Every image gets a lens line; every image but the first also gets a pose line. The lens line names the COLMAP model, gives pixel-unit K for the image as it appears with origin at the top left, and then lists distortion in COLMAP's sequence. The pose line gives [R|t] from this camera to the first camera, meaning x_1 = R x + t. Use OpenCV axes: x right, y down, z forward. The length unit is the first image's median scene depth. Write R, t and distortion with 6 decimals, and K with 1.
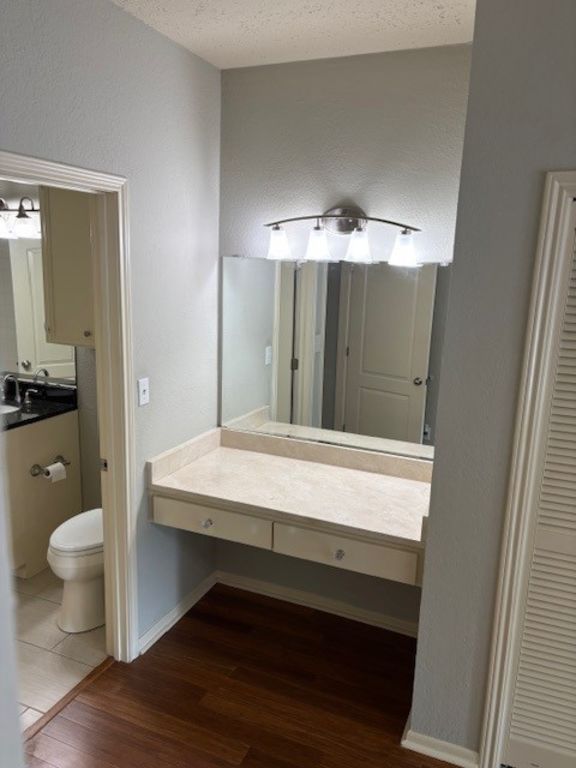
lens RADIAL K [[576.8, 0, 265.8], [0, 576.8, 383.5], [0, 0, 1]] dist [0.008754, 0.001279]
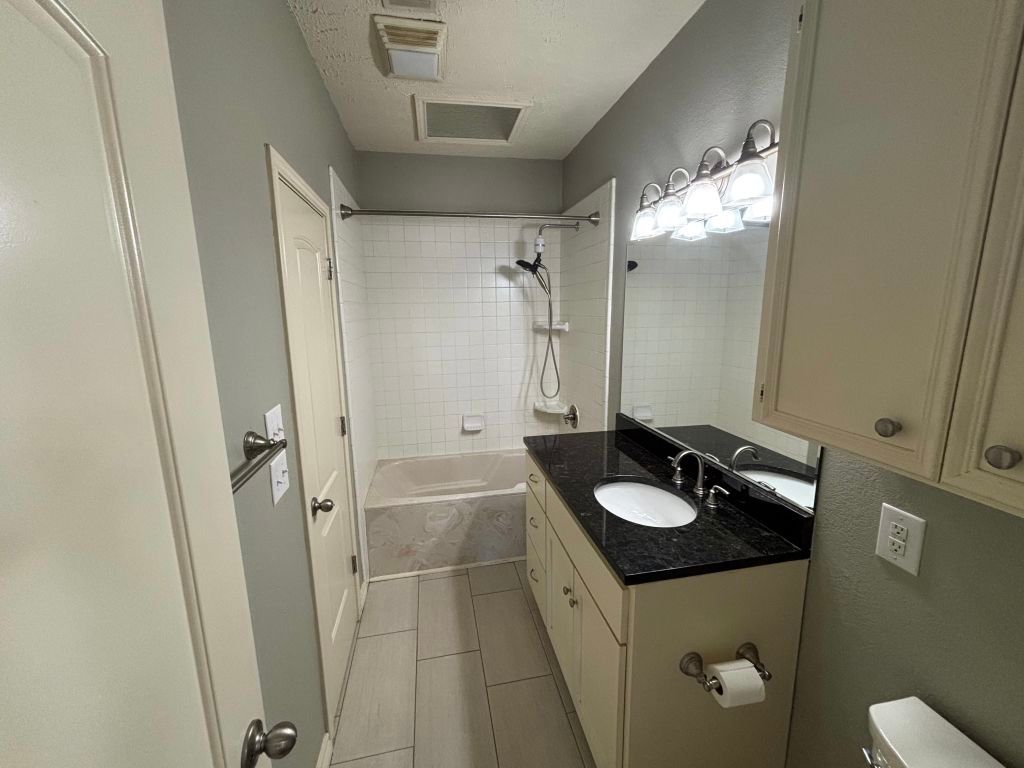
lens RADIAL K [[415.6, 0, 510.4], [0, 415.6, 383.0], [0, 0, 1]] dist [0.002466, -0.000002]
pose [[0.559031, 0.109163, -0.821929, -0.203357], [-0.138797, 0.989628, 0.037034, -0.075742], [0.817447, 0.093378, 0.568385, 0.606197]]
